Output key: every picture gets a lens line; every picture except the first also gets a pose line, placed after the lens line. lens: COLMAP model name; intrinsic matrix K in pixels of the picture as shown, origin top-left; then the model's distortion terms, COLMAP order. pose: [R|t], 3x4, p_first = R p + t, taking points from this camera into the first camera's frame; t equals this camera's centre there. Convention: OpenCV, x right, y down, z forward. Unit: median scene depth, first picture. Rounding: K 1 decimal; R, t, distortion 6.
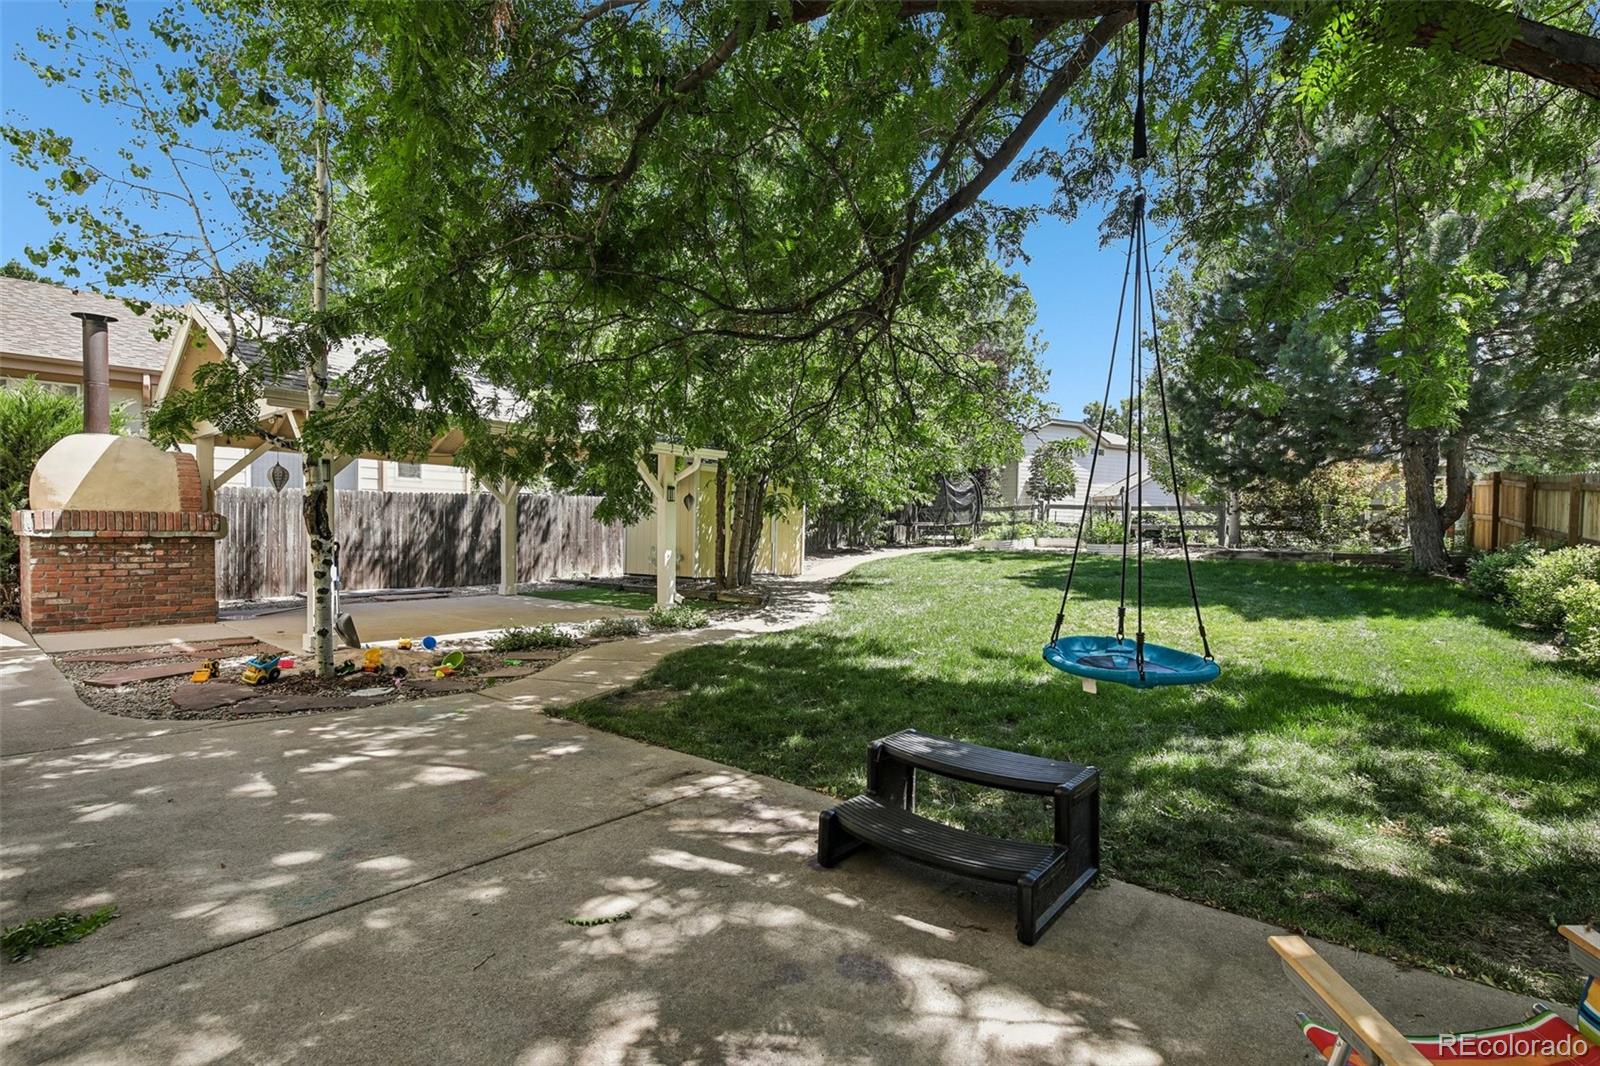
lens RADIAL K [[720.1, 0, 800.5], [0, 720.1, 542.3], [0, 0, 1]] dist [-0.018061, -0.000684]
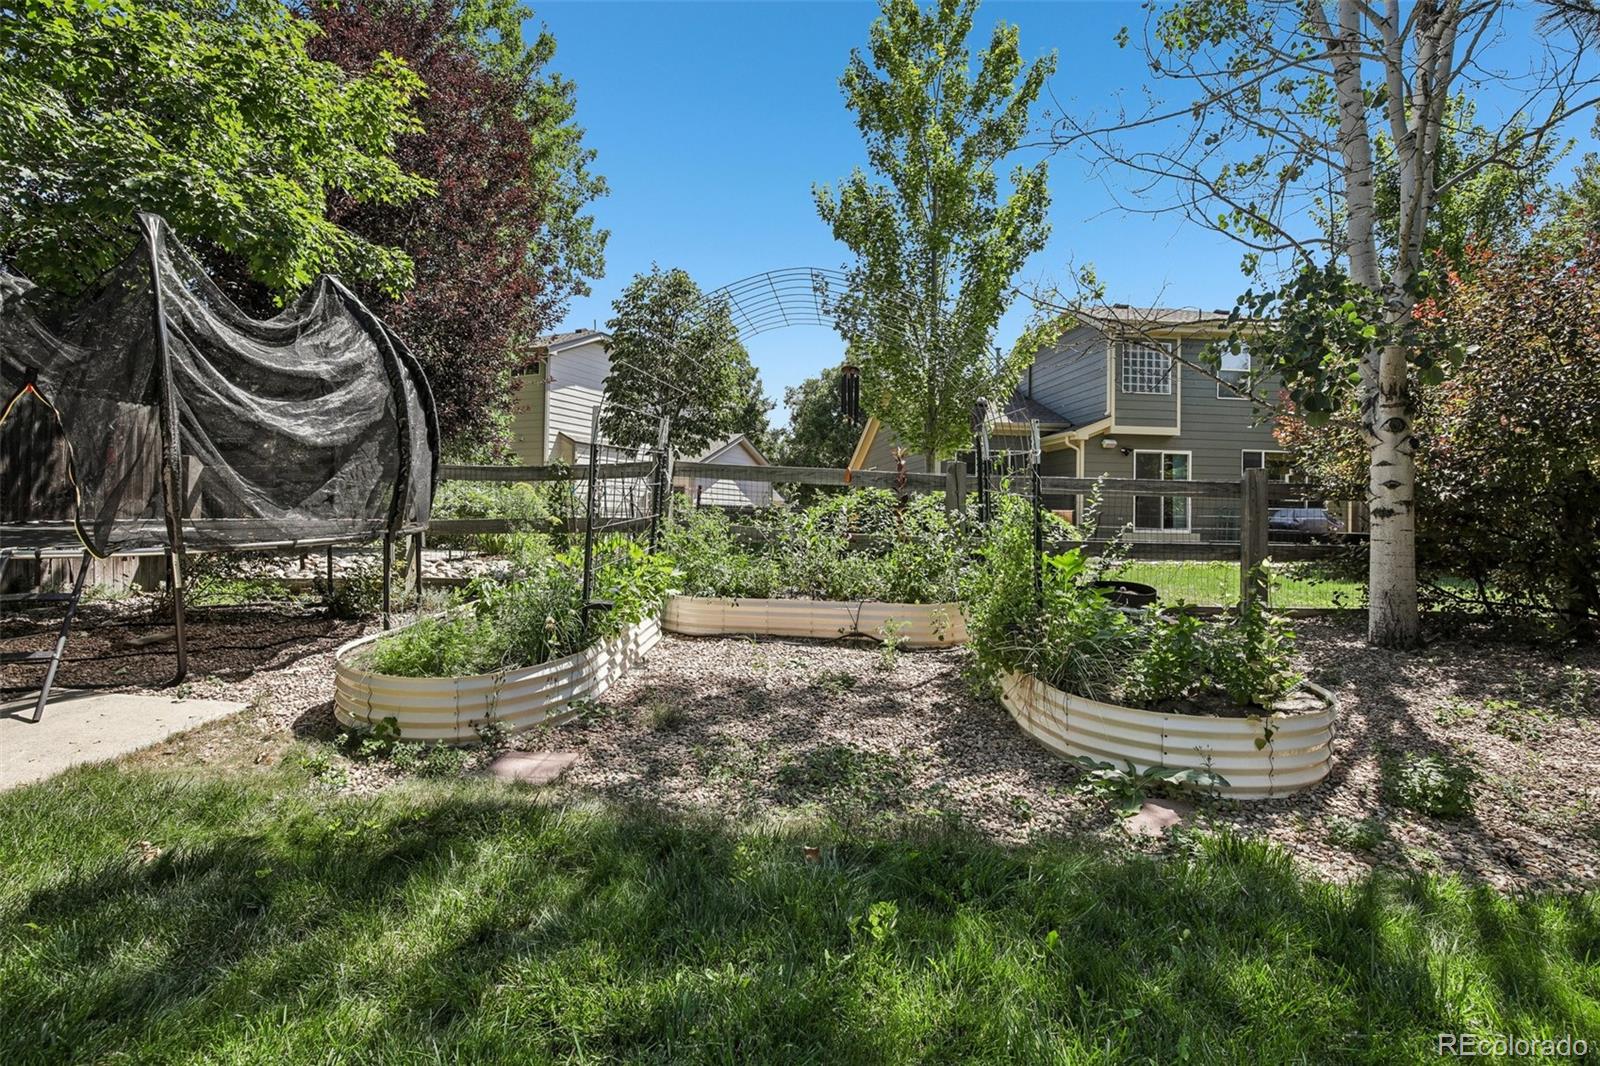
lens RADIAL K [[720.1, 0, 799.9], [0, 720.1, 525.6], [0, 0, 1]] dist [-0.018061, -0.000684]
pose [[0.795776, -0.005347, 0.605567, 0.371180], [-0.000593, 0.999954, 0.009609, -0.054670], [-0.605591, -0.008006, 0.795736, 1.331466]]
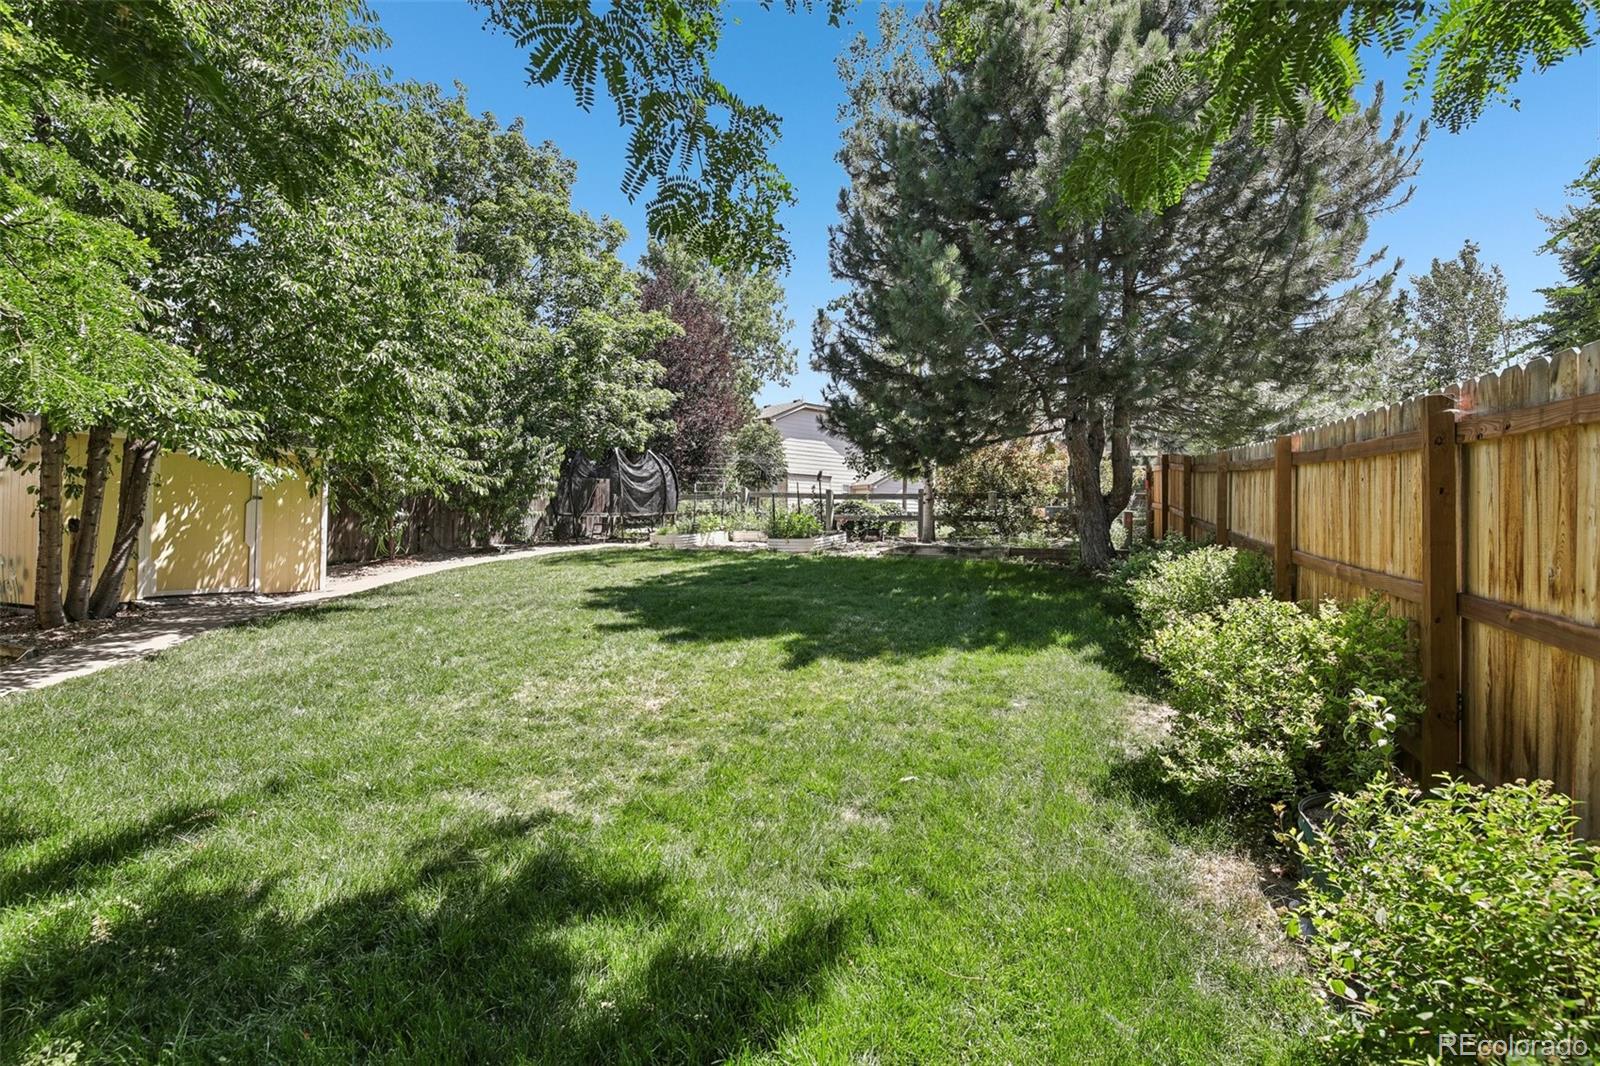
lens RADIAL K [[720.1, 0, 798.0], [0, 720.1, 522.0], [0, 0, 1]] dist [-0.018061, -0.000684]
pose [[0.969432, -0.006419, 0.245277, 0.334628], [0.009731, 0.999877, -0.012293, -0.009466], [-0.245168, 0.014304, 0.969375, 0.257096]]
